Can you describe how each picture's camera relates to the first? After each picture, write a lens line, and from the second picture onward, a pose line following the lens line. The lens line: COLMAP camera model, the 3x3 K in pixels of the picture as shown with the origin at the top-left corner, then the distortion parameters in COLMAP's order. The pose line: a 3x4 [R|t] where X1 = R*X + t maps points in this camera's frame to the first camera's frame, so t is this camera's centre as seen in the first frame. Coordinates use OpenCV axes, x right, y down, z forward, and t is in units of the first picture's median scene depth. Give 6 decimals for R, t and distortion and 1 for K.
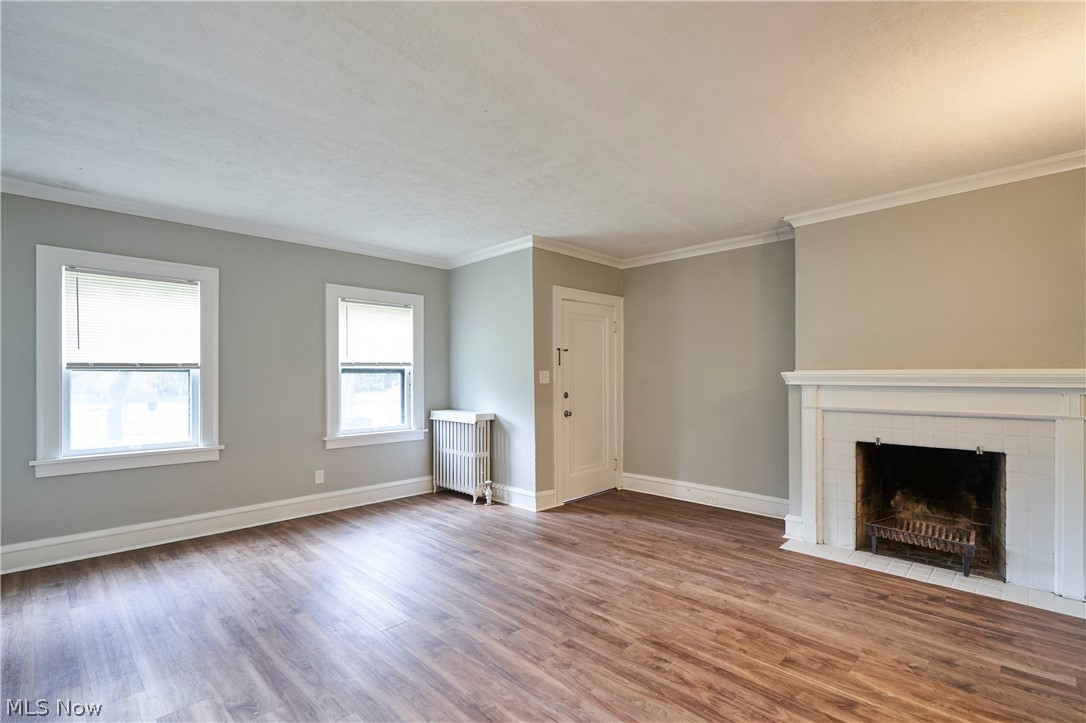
lens RADIAL K [[502.7, 0, 544.6], [0, 502.7, 376.6], [0, 0, 1]] dist [0.000574, 0.000227]
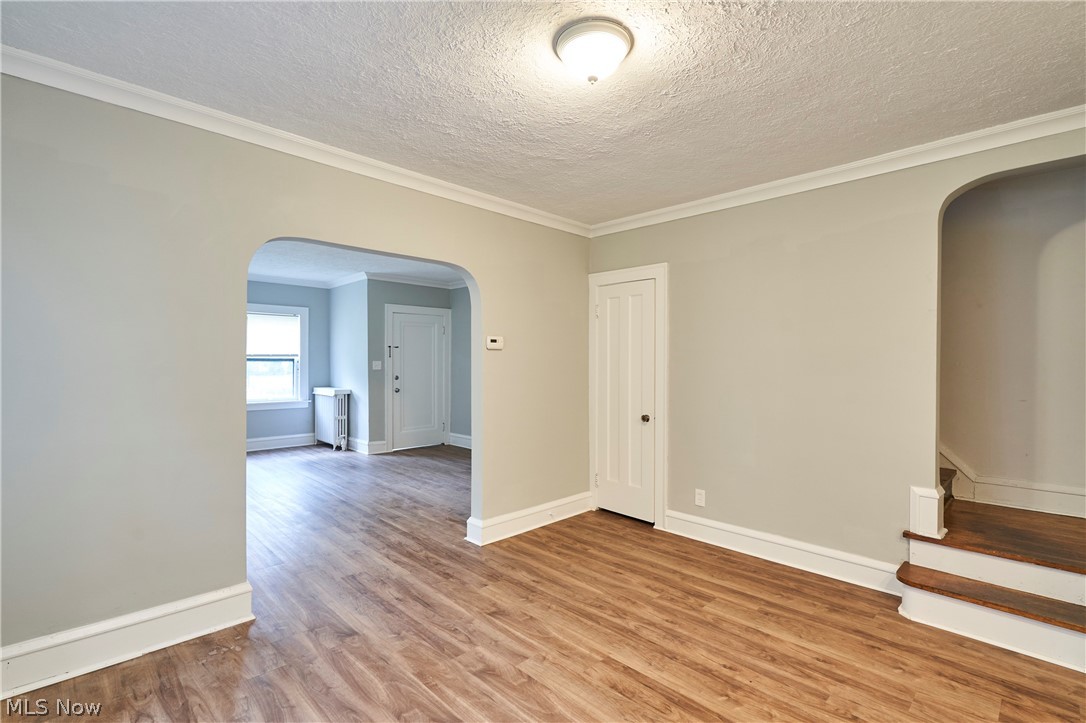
lens RADIAL K [[503.4, 0, 543.0], [0, 503.4, 361.5], [0, 0, 1]] dist [-0.002829, 0.000032]
pose [[0.999733, 0.008296, -0.021563, 0.550152], [-0.008275, 0.999965, 0.001037, -0.016763], [0.021571, -0.000859, 0.999767, -0.508697]]
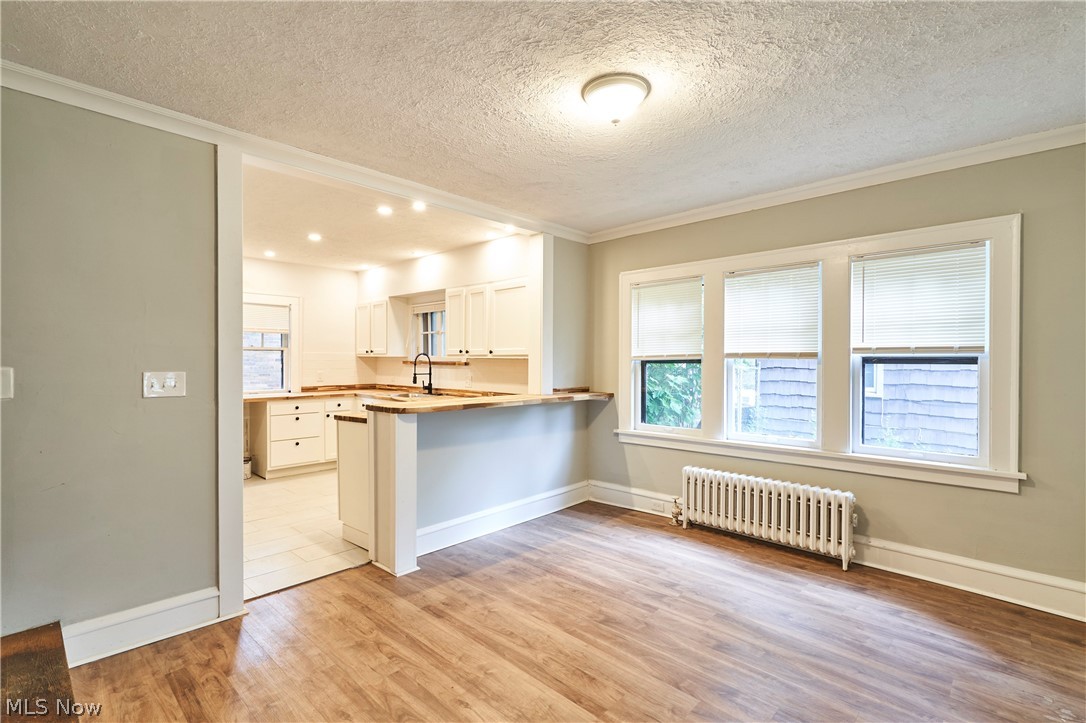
lens RADIAL K [[503.4, 0, 543.0], [0, 503.4, 361.5], [0, 0, 1]] dist [-0.002829, 0.000032]
pose [[-0.999877, 0.000833, -0.015686, 0.656775], [0.000737, 0.999981, 0.006089, -0.019135], [0.015690, 0.006076, -0.999858, 0.389632]]
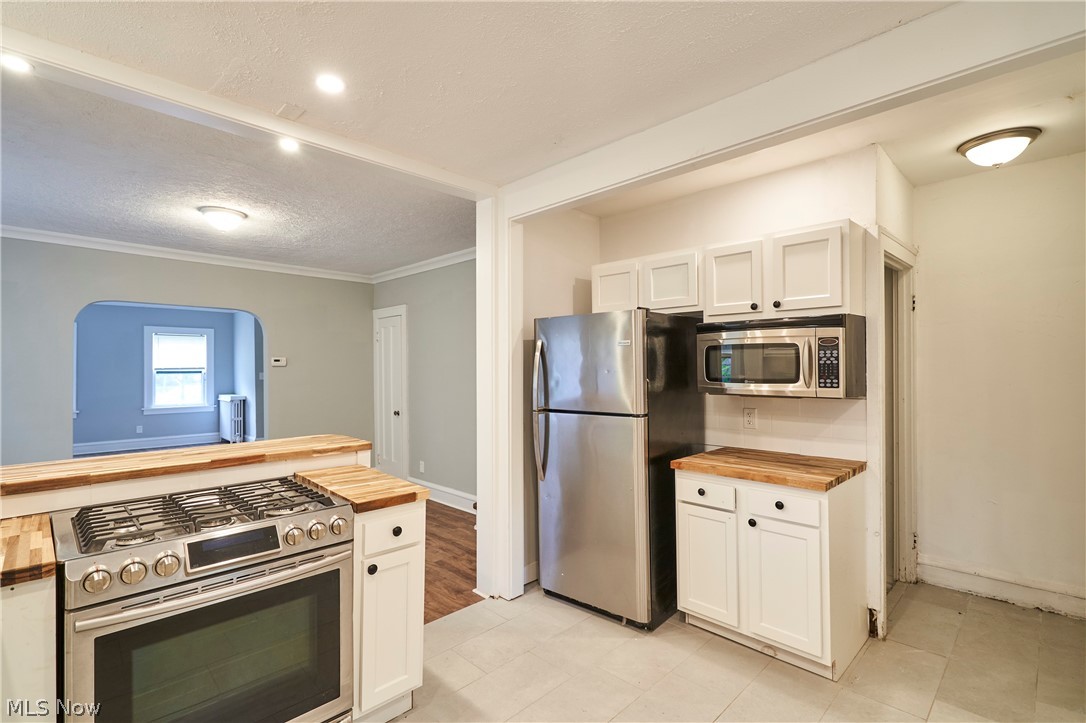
lens RADIAL K [[503.4, 0, 543.0], [0, 503.4, 361.5], [0, 0, 1]] dist [-0.002829, 0.000032]
pose [[0.999974, -0.001436, -0.007105, 1.087293], [0.001357, 0.999938, -0.011026, -0.032226], [0.007121, 0.011016, 0.999914, -0.878946]]
